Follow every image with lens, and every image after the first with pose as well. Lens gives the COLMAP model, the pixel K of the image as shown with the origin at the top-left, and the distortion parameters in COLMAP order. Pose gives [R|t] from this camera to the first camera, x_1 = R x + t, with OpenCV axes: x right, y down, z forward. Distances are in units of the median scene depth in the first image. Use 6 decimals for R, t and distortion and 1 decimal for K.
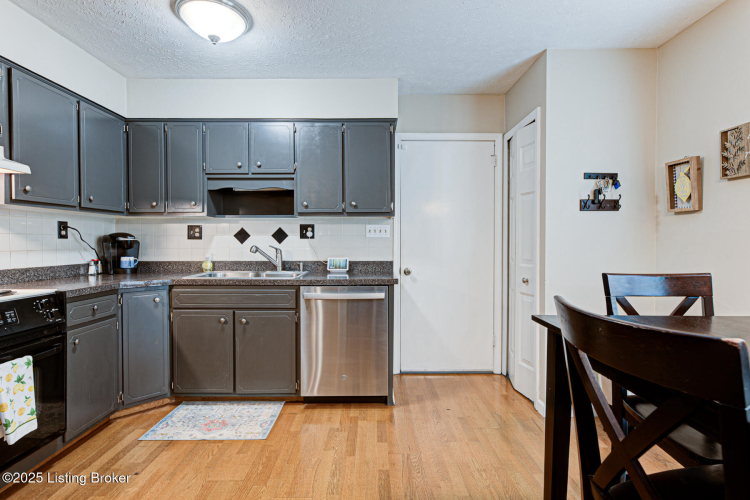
lens RADIAL K [[365.0, 0, 372.3], [0, 365.0, 249.1], [0, 0, 1]] dist [0.003110, 0.001529]
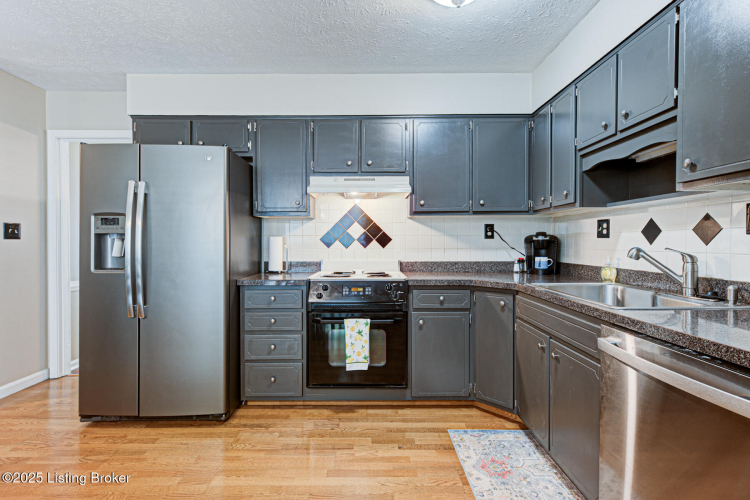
lens RADIAL K [[365.0, 0, 374.2], [0, 365.0, 247.3], [0, 0, 1]] dist [0.003110, 0.001529]
pose [[0.002044, 0.015025, -0.999885, 0.320986], [-0.018725, 0.999712, 0.014984, -0.011800], [0.999823, 0.018692, 0.002325, 0.622083]]
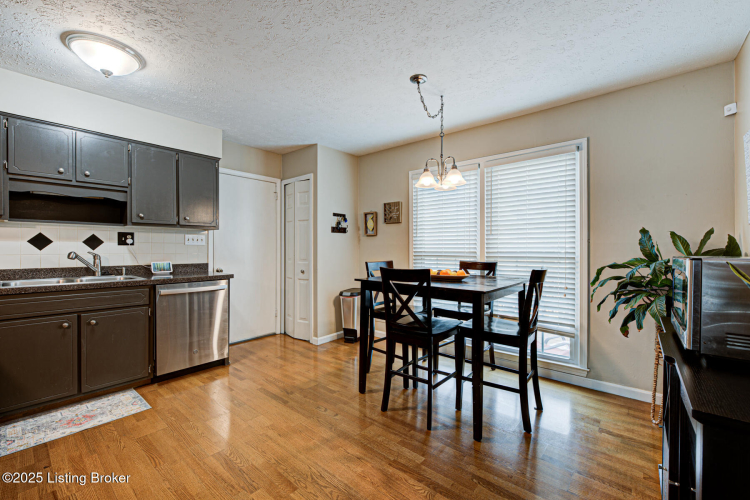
lens RADIAL K [[311.7, 0, 379.0], [0, 311.7, 252.5], [0, 0, 1]] dist [-0.008075, 0.000158]
pose [[0.643584, -0.007766, 0.765336, -0.479387], [0.009771, 0.999950, 0.001930, -0.001261], [-0.765313, 0.006236, 0.643628, -0.217019]]
